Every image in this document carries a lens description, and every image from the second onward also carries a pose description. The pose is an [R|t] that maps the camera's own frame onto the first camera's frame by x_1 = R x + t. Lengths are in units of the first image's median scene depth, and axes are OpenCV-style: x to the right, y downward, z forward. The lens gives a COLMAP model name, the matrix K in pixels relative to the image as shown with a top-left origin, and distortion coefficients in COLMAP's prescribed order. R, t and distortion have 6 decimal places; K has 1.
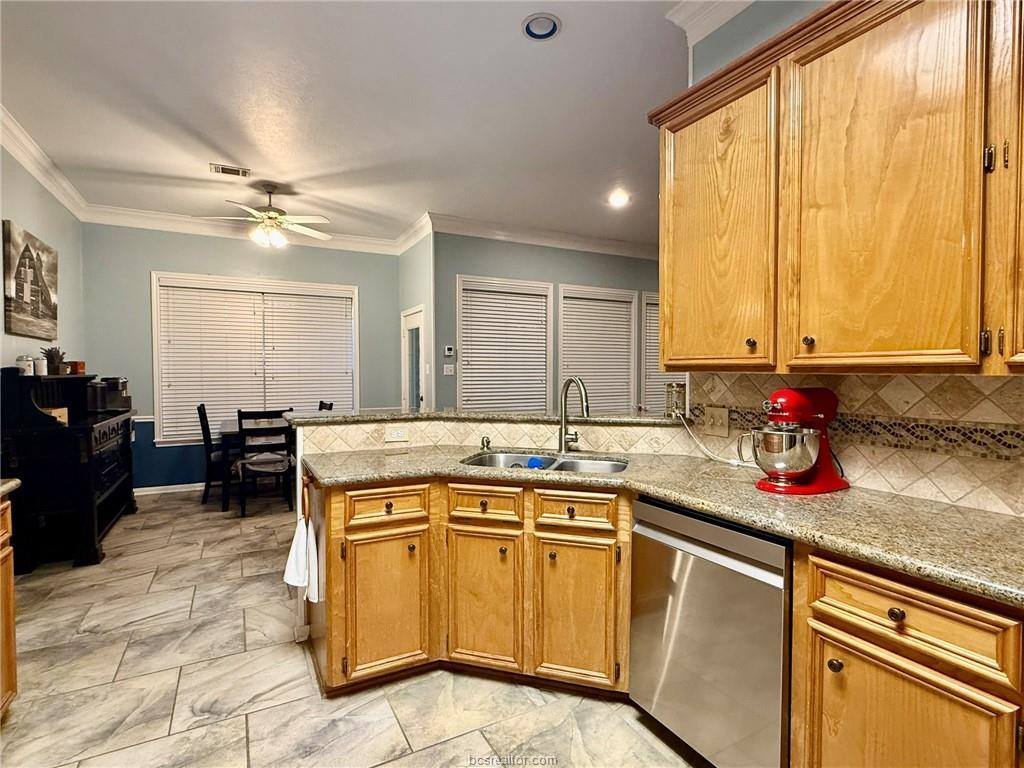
lens RADIAL K [[534.4, 0, 517.5], [0, 534.4, 376.4], [0, 0, 1]] dist [0.000548, 0.000517]
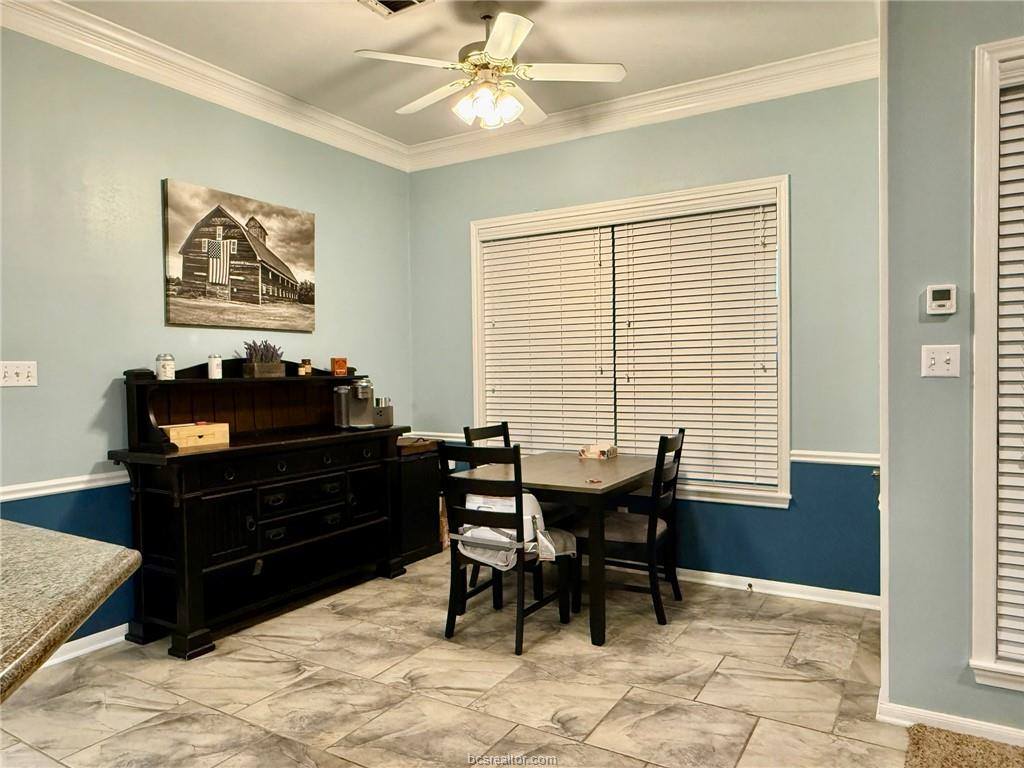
lens RADIAL K [[692.6, 0, 512.0], [0, 692.6, 384.0], [0, 0, 1]] dist [-0.011387, 0.001477]
pose [[0.492946, 0.014094, -0.869945, 0.128678], [0.005119, 0.999805, 0.019098, -0.008812], [0.870045, -0.013868, 0.492778, 0.719213]]
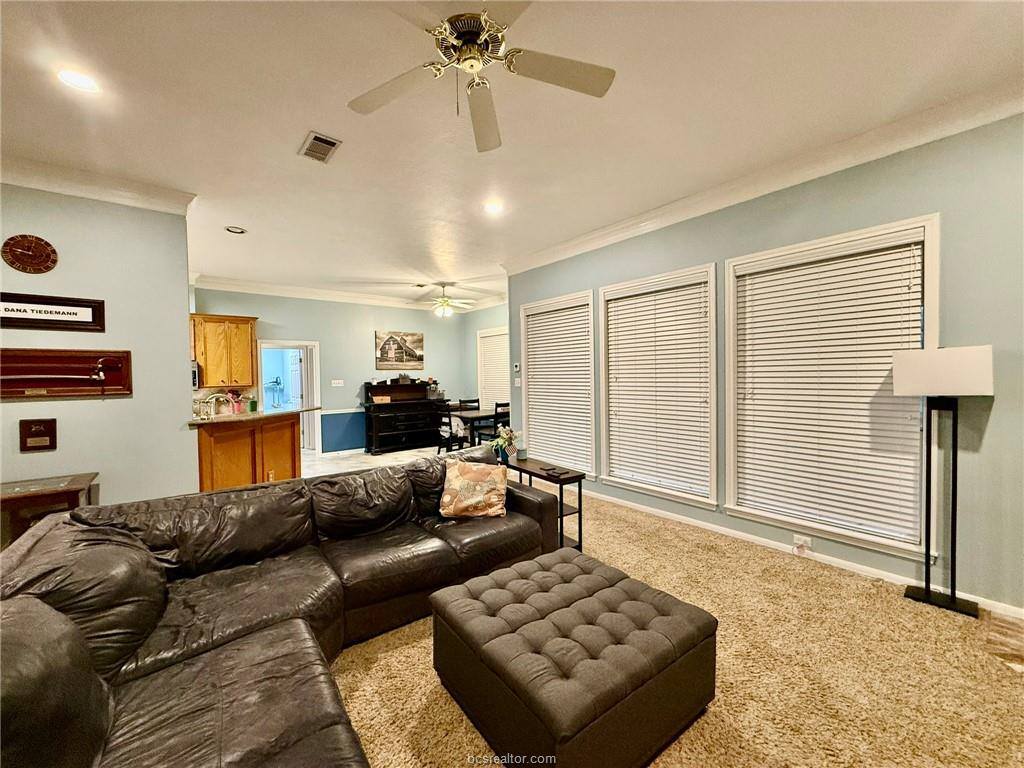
lens RADIAL K [[409.5, 0, 512.0], [0, 409.5, 384.0], [0, 0, 1]] dist [-0.016273, -0.000100]
pose [[0.171997, 0.022243, -0.984846, 1.025348], [0.006246, 0.999700, 0.023669, -0.039651], [0.985078, -0.010222, 0.171807, 1.024766]]
